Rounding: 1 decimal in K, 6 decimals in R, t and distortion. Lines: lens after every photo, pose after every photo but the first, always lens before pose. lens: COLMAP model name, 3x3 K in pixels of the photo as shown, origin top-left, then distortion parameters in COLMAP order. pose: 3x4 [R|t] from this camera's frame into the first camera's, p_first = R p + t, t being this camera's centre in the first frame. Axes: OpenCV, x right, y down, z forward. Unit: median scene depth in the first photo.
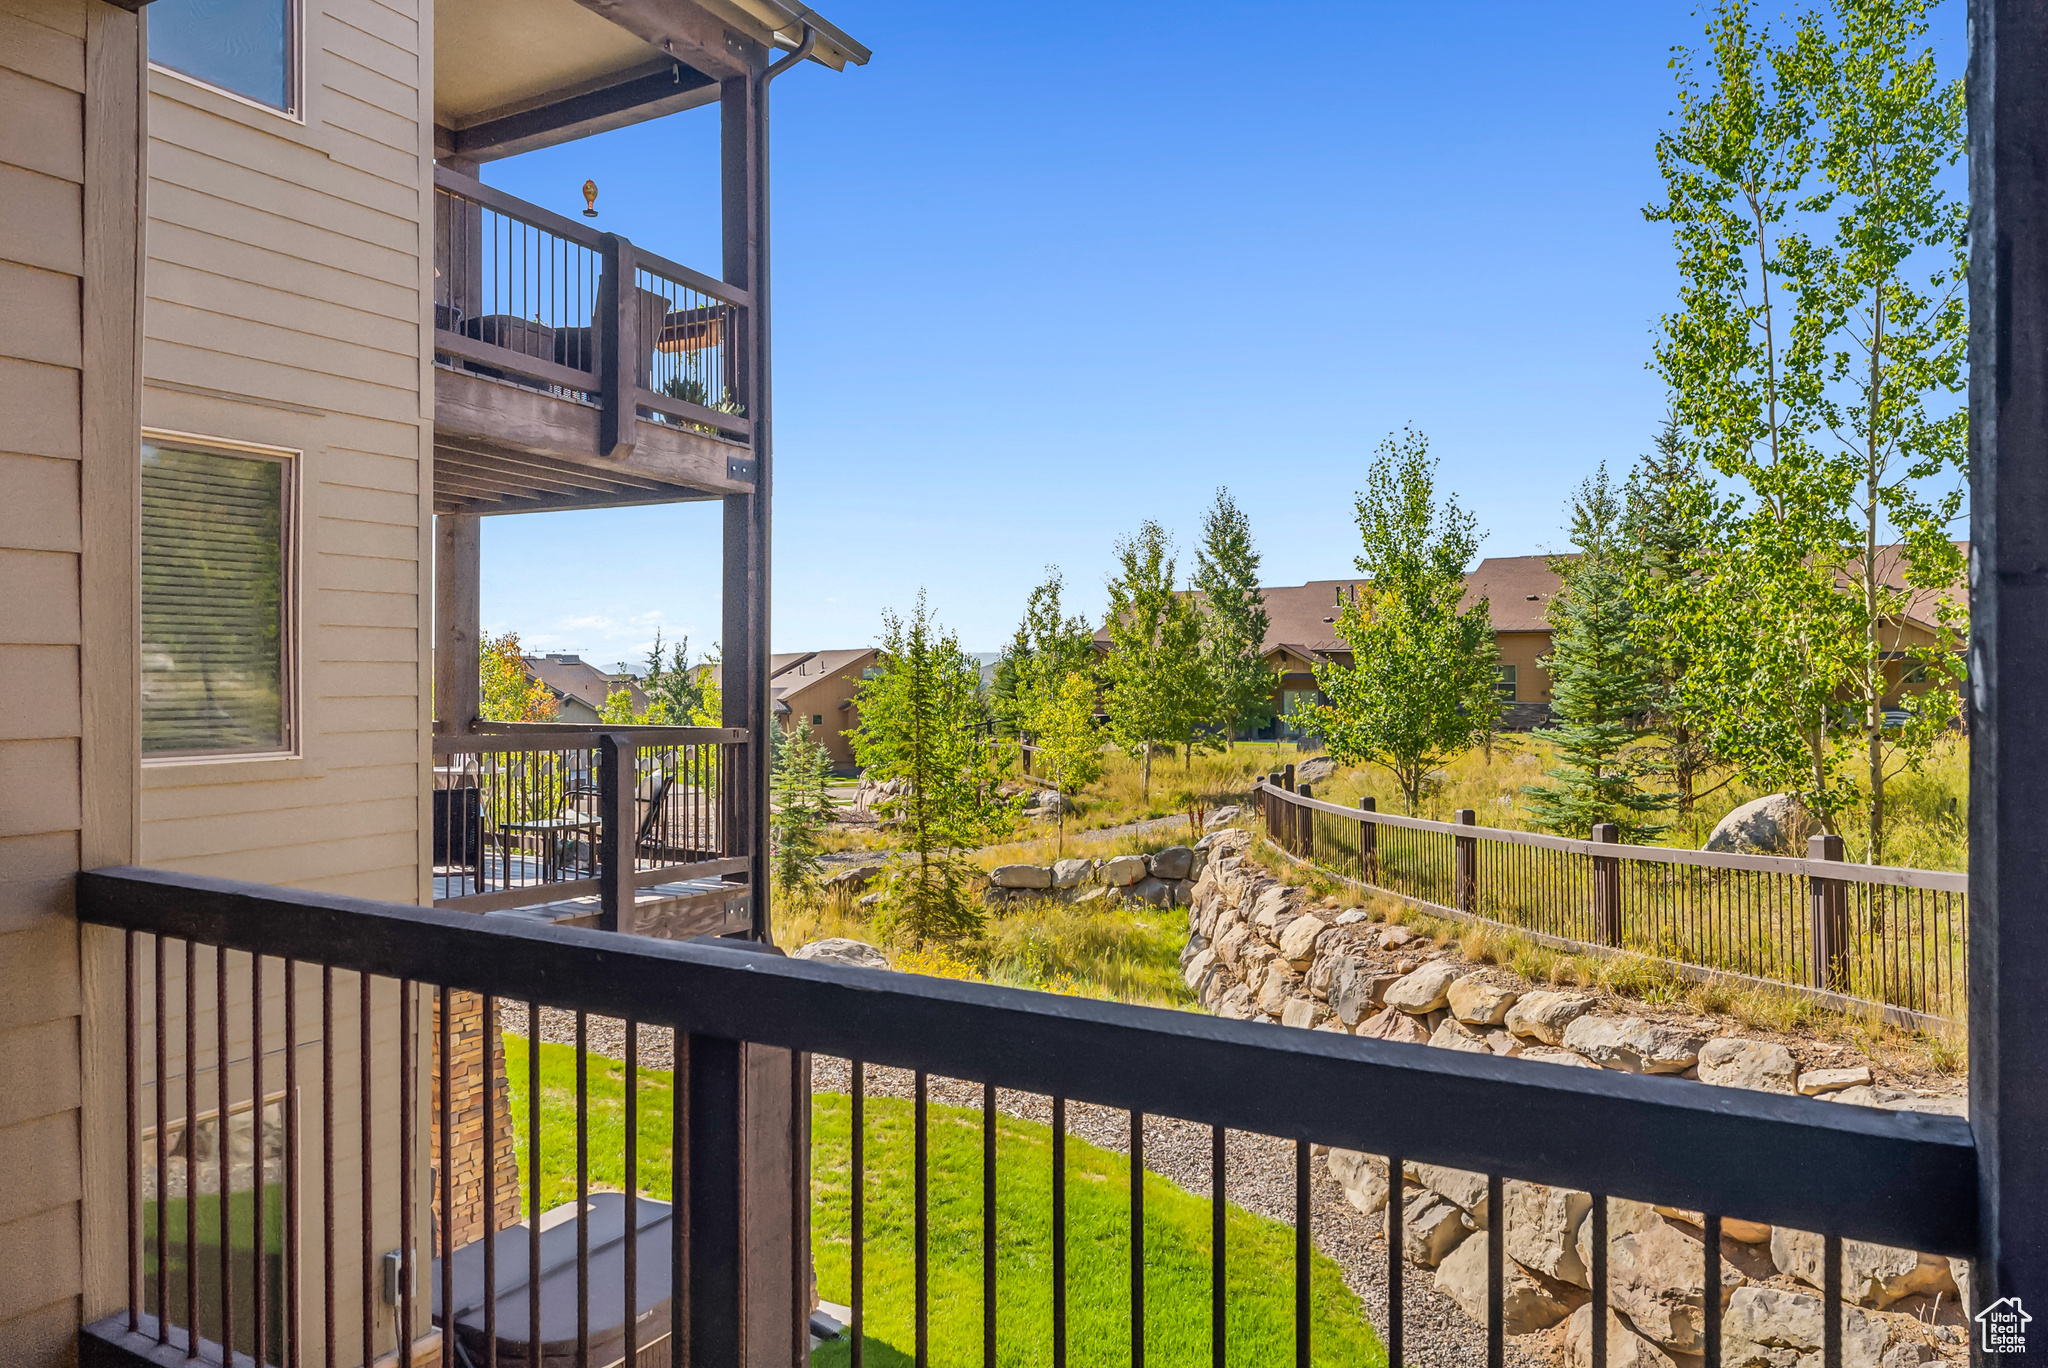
lens RADIAL K [[1379.3, 0, 1036.0], [0, 1379.3, 674.3], [0, 0, 1]] dist [0.003742, -0.002640]
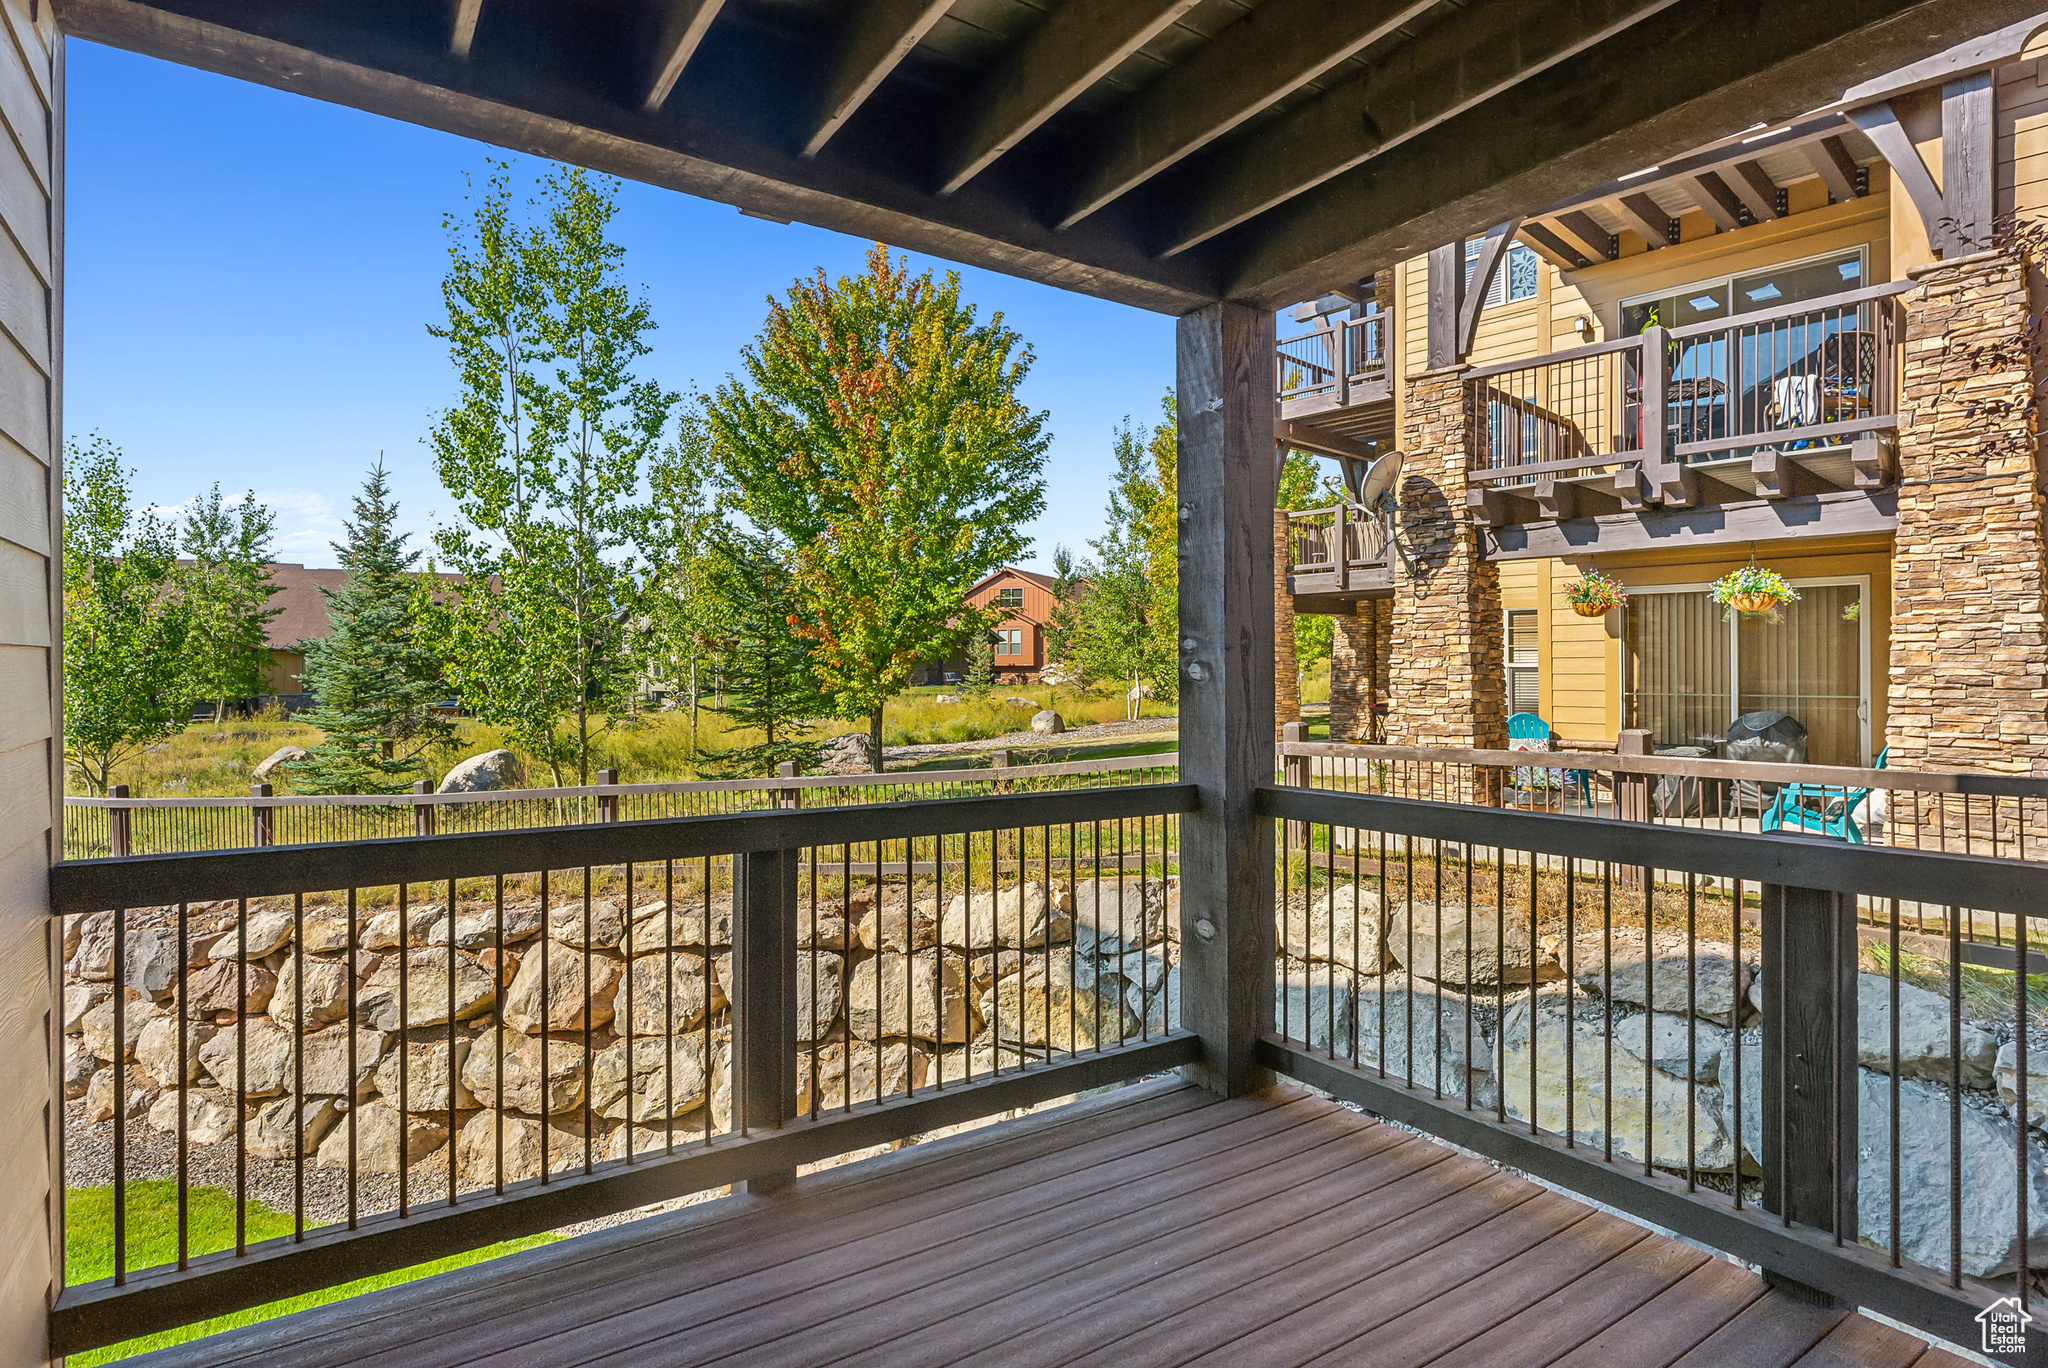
lens RADIAL K [[1068.7, 0, 1026.5], [0, 1068.7, 661.8], [0, 0, 1]] dist [0.005301, -0.000209]
pose [[0.472436, 0.003700, 0.881357, -0.210347], [0.002435, 0.999982, -0.005504, -0.000227], [-0.881361, 0.004747, 0.472419, -0.010076]]
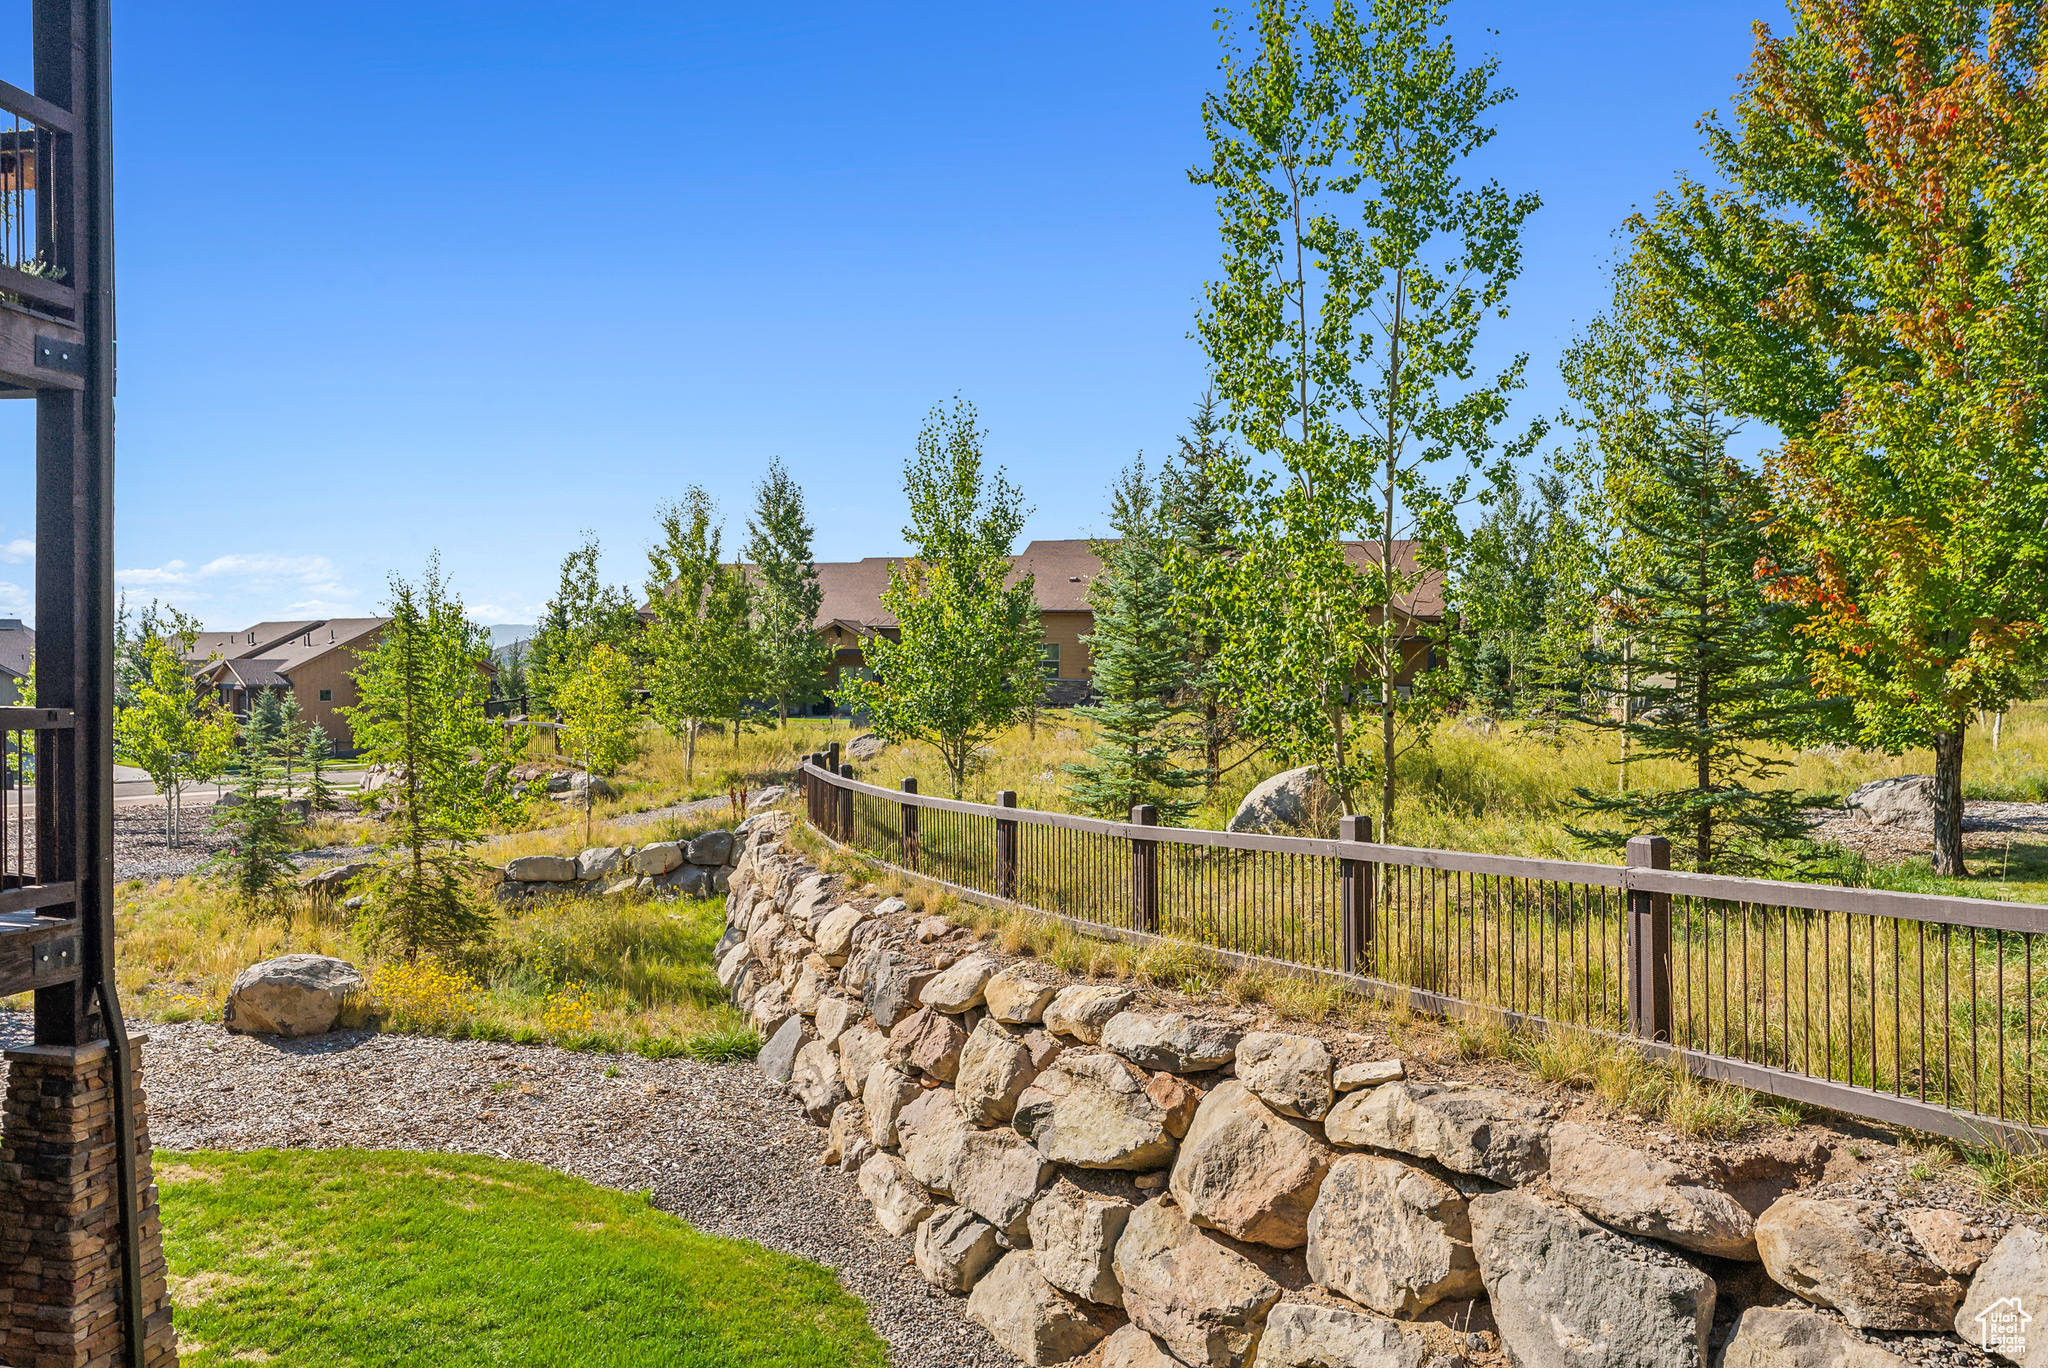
lens RADIAL K [[1379.3, 0, 1010.5], [0, 1379.3, 679.7], [0, 0, 1]] dist [0.003742, -0.002640]
pose [[0.955488, 0.004105, 0.295000, 0.036472], [-0.010381, 0.999752, 0.019710, 0.002815], [-0.294846, -0.021895, 0.955294, 0.102869]]
